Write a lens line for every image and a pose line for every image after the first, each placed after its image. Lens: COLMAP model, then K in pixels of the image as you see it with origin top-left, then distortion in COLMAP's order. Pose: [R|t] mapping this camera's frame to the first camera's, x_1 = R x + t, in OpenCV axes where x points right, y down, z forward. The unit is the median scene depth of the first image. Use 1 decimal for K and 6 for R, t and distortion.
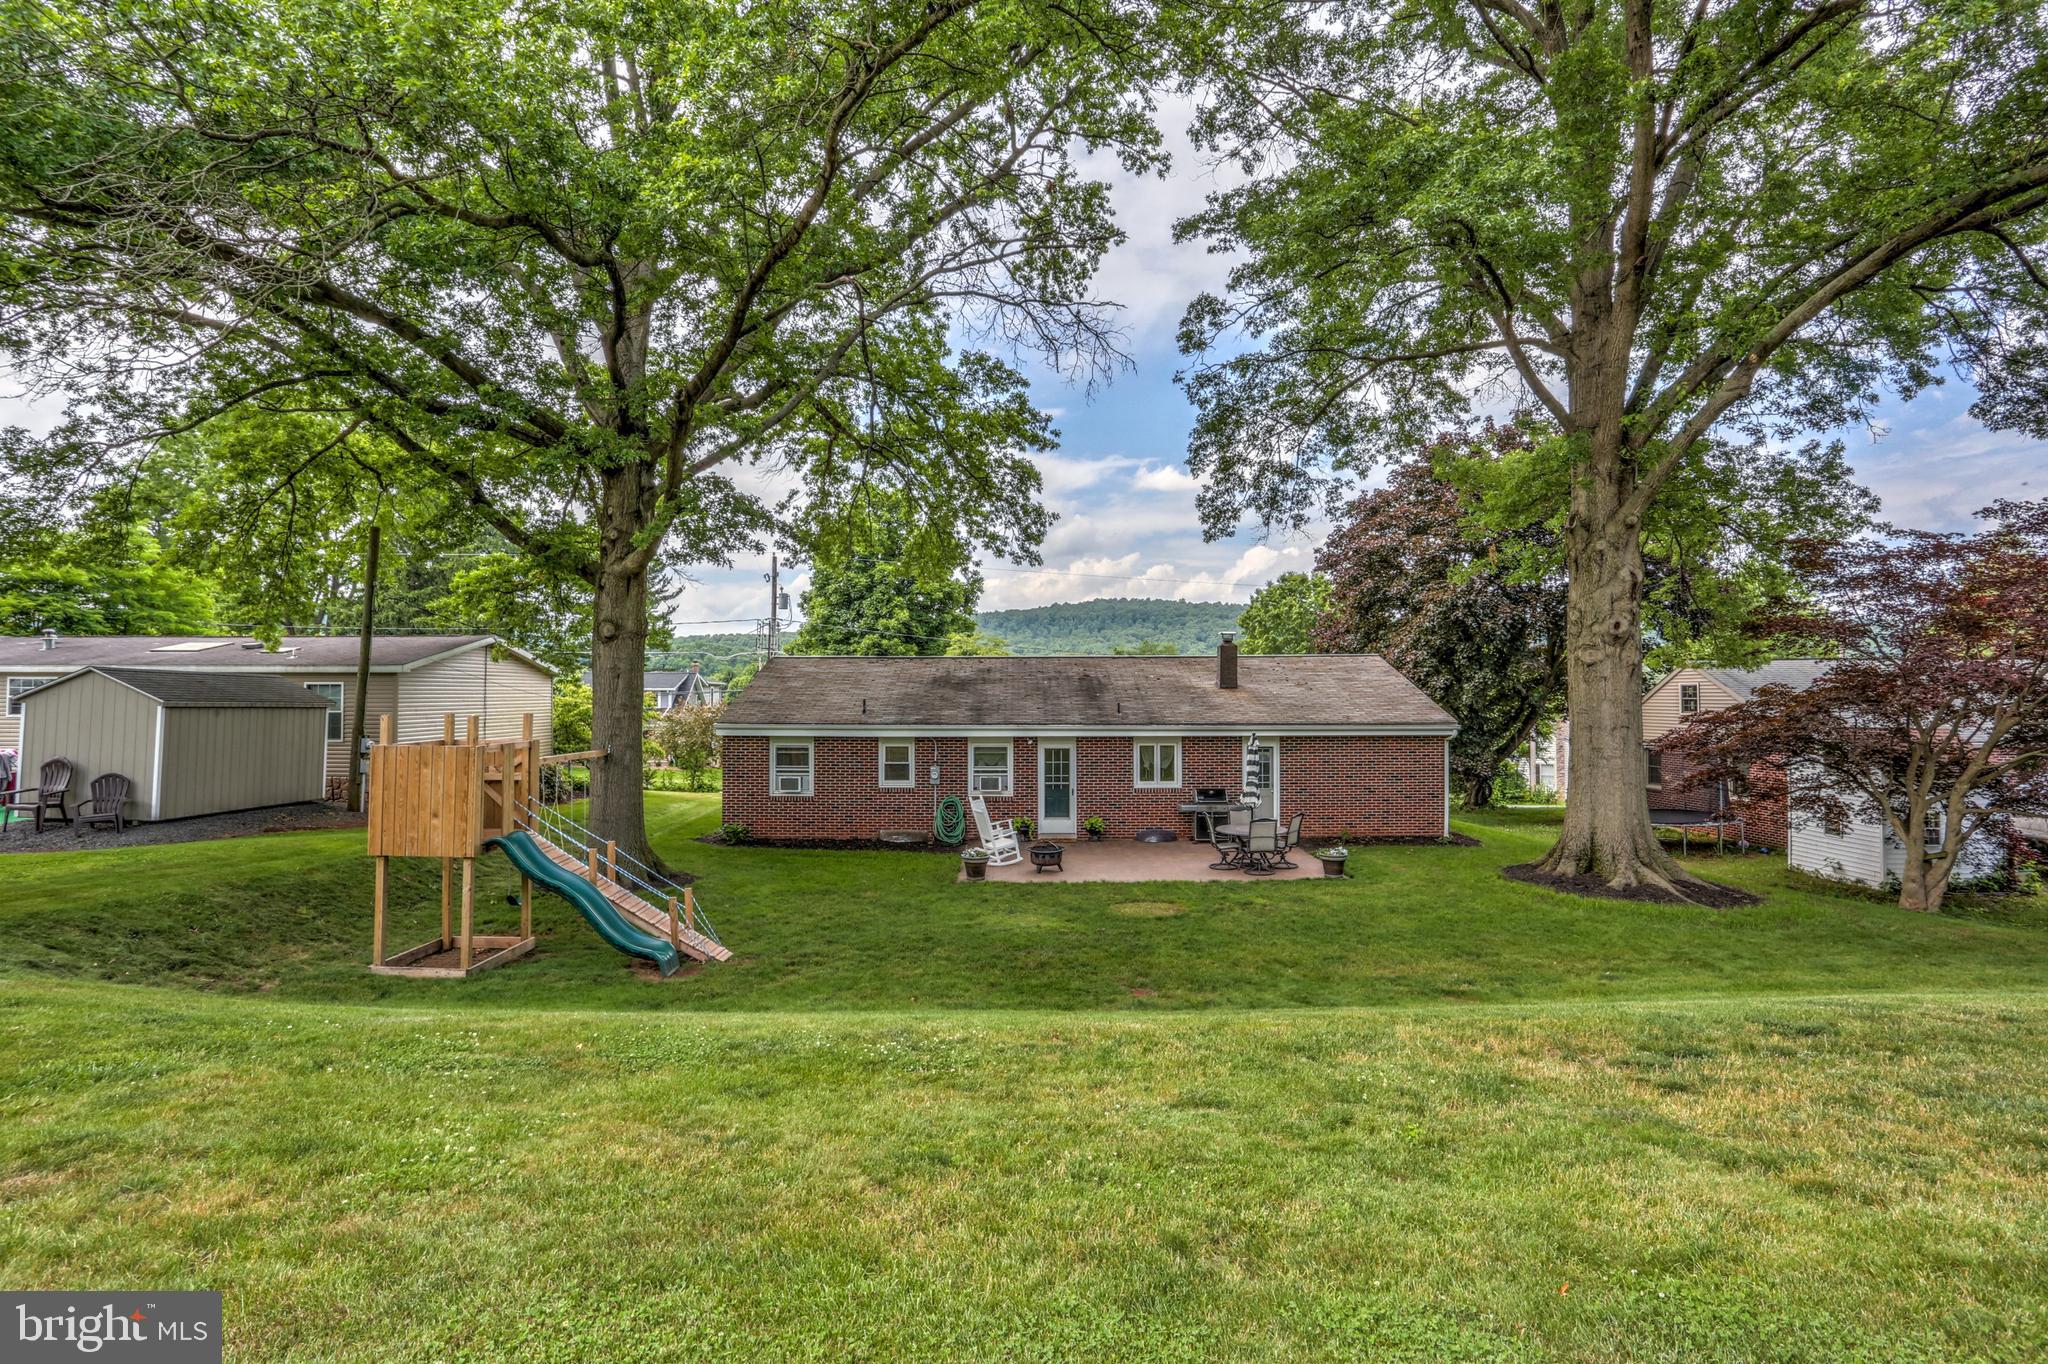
lens RADIAL K [[1003.4, 0, 1024.0], [0, 1003.4, 682.0], [0, 0, 1]] dist [-0.083136, 0.048285]
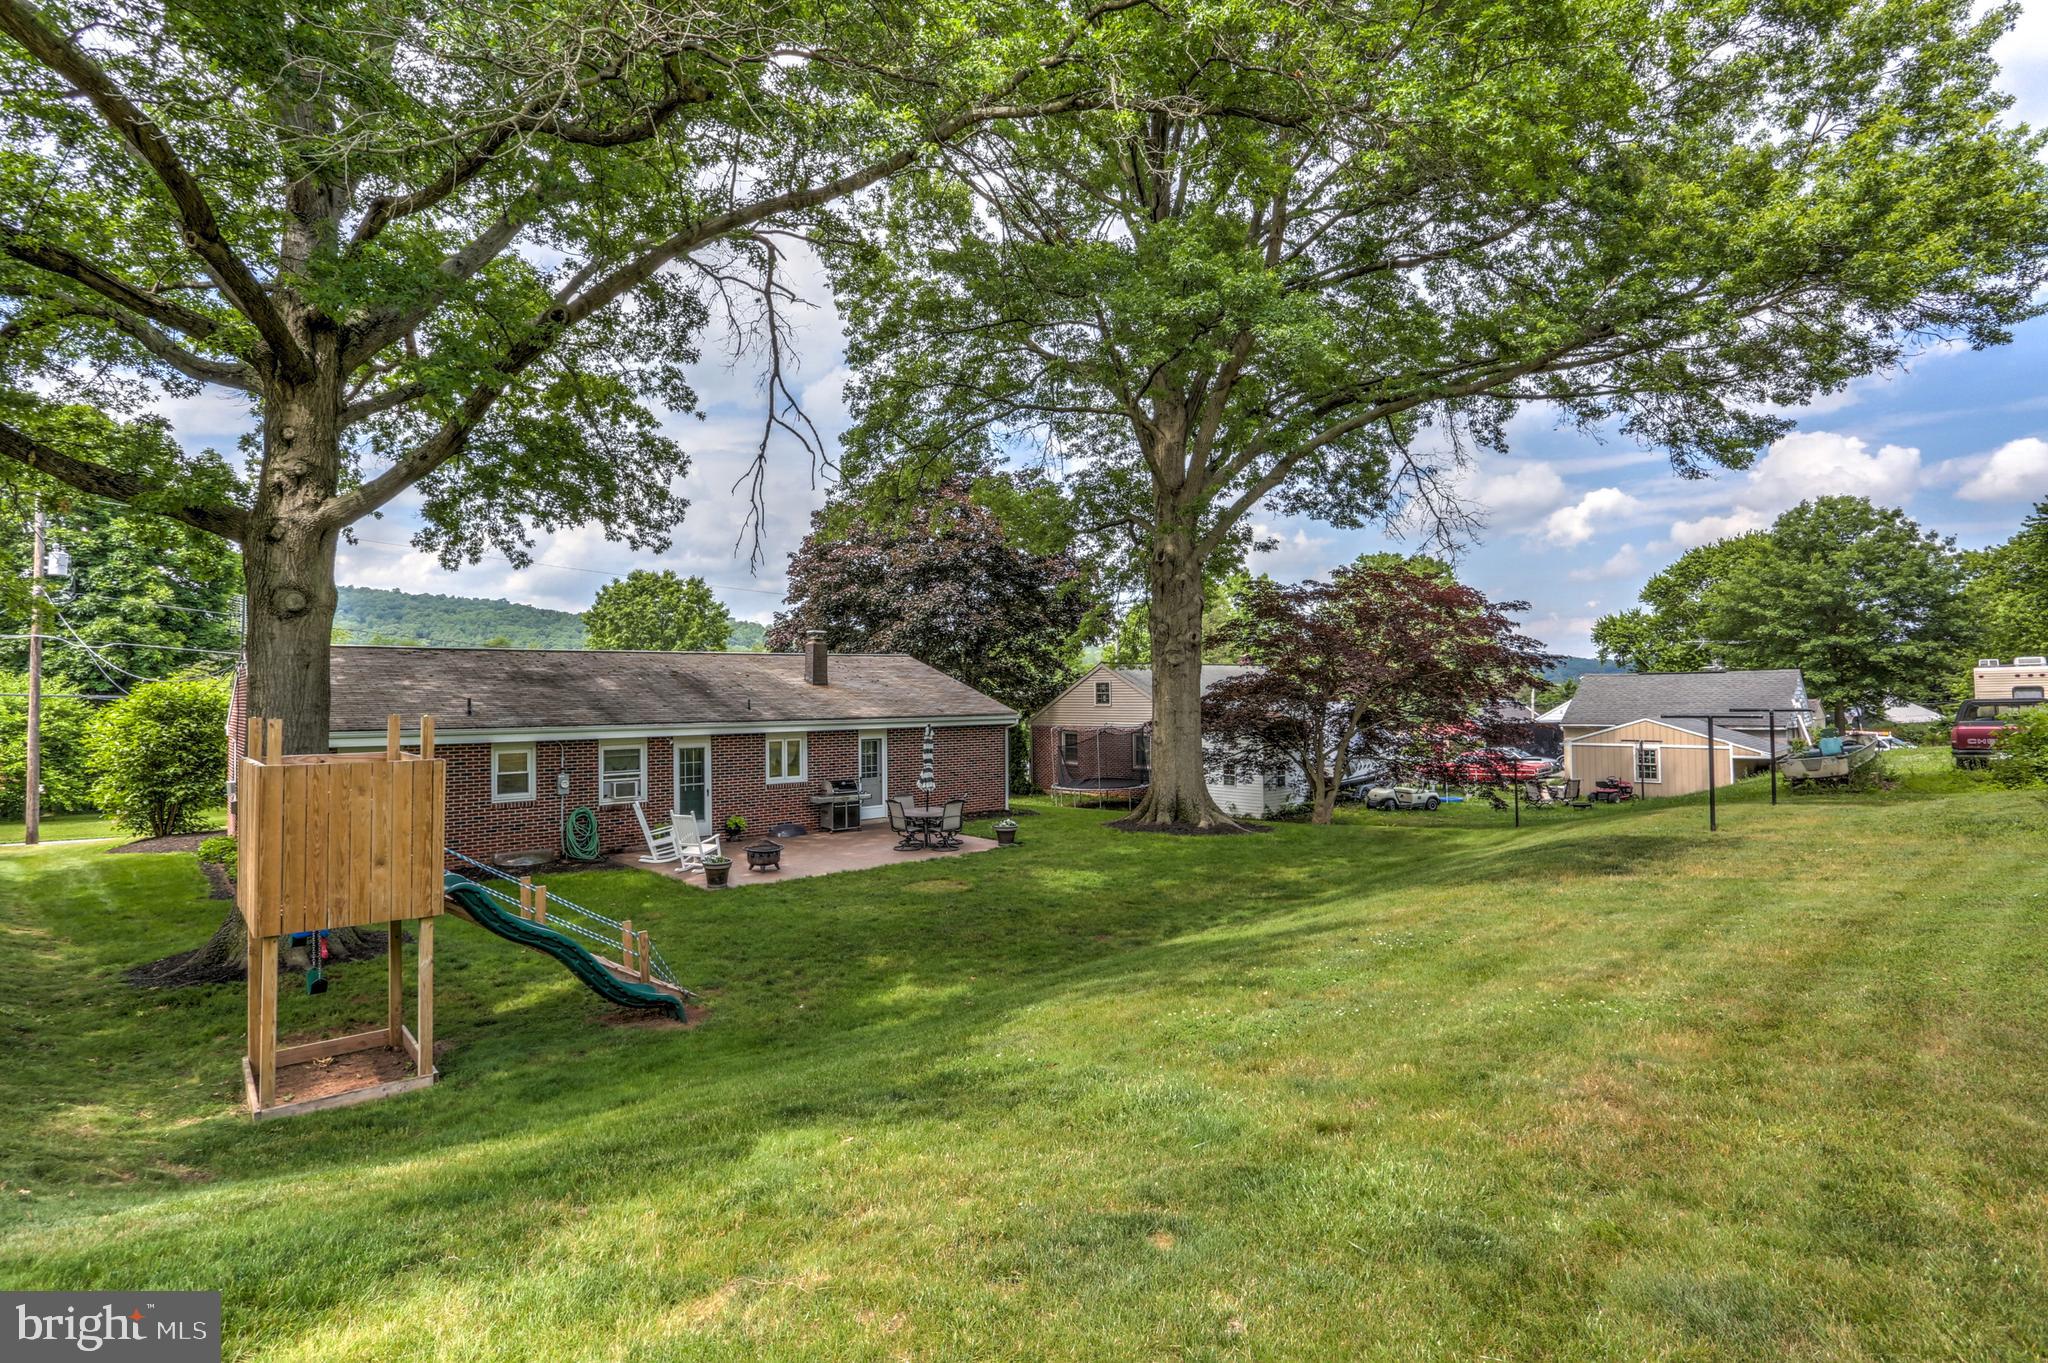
lens RADIAL K [[1003.4, 0, 1024.0], [0, 1003.4, 681.5], [0, 0, 1]] dist [-0.083136, 0.048285]
pose [[0.743110, 0.000675, 0.669169, -0.363447], [0.001130, 0.999997, -0.002262, 0.005688], [-0.669168, 0.002437, 0.743107, 0.089213]]
